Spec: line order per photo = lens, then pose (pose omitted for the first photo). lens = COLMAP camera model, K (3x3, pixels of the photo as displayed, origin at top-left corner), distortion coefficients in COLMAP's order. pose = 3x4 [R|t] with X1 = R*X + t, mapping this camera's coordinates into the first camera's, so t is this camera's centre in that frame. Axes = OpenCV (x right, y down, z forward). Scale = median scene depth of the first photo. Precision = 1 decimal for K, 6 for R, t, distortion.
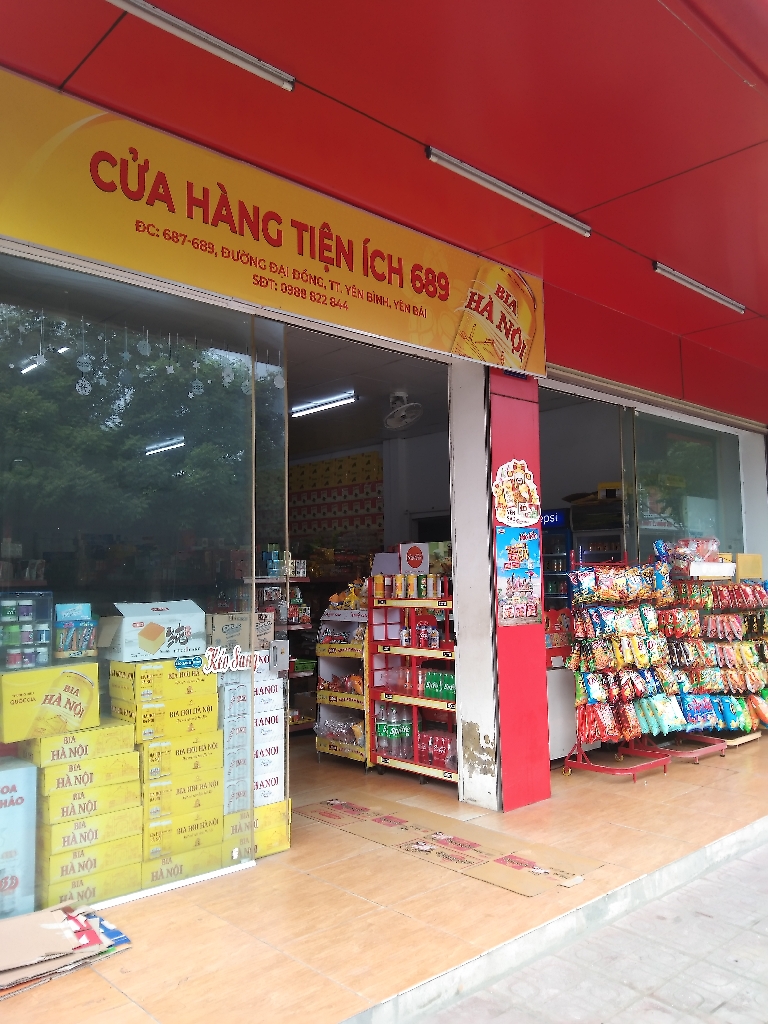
lens RADIAL K [[797.8, 0, 386.1], [0, 797.8, 492.3], [0, 0, 1]] dist [0.218274, -0.477187]
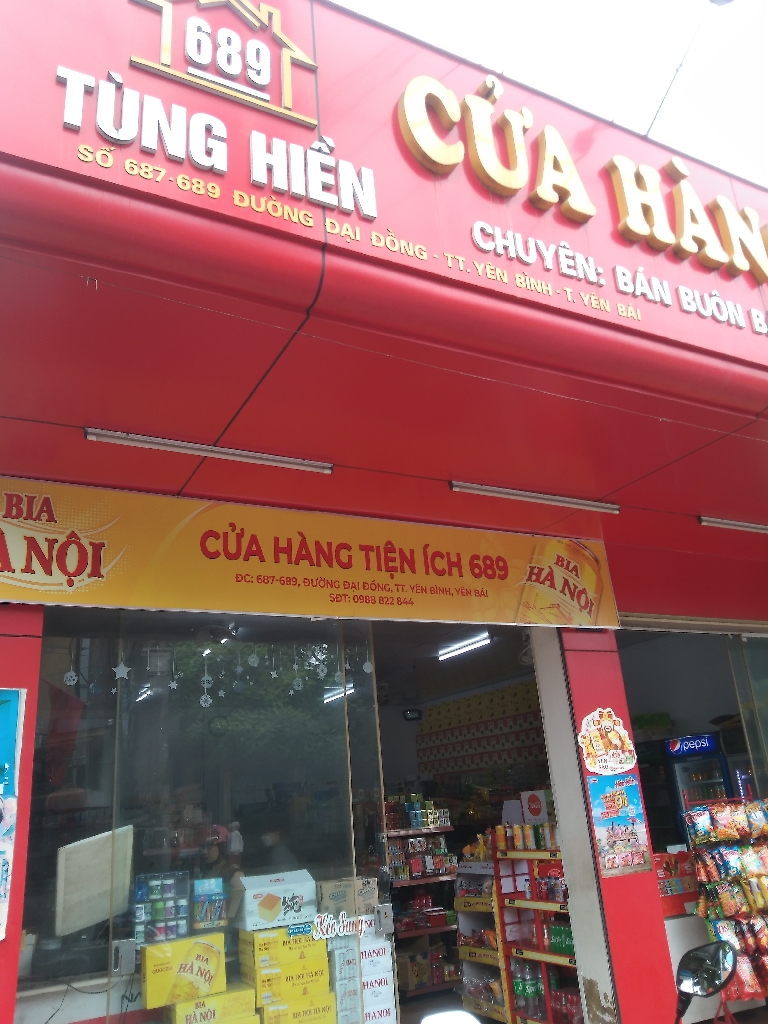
lens RADIAL K [[795.2, 0, 384.0], [0, 795.2, 512.0], [0, 0, 1]] dist [0.003461, 0.004515]
pose [[0.965006, -0.143631, -0.219392, 0.157704], [0.086325, 0.964022, -0.251416, -0.053115], [0.247609, 0.223679, 0.942686, -0.138223]]
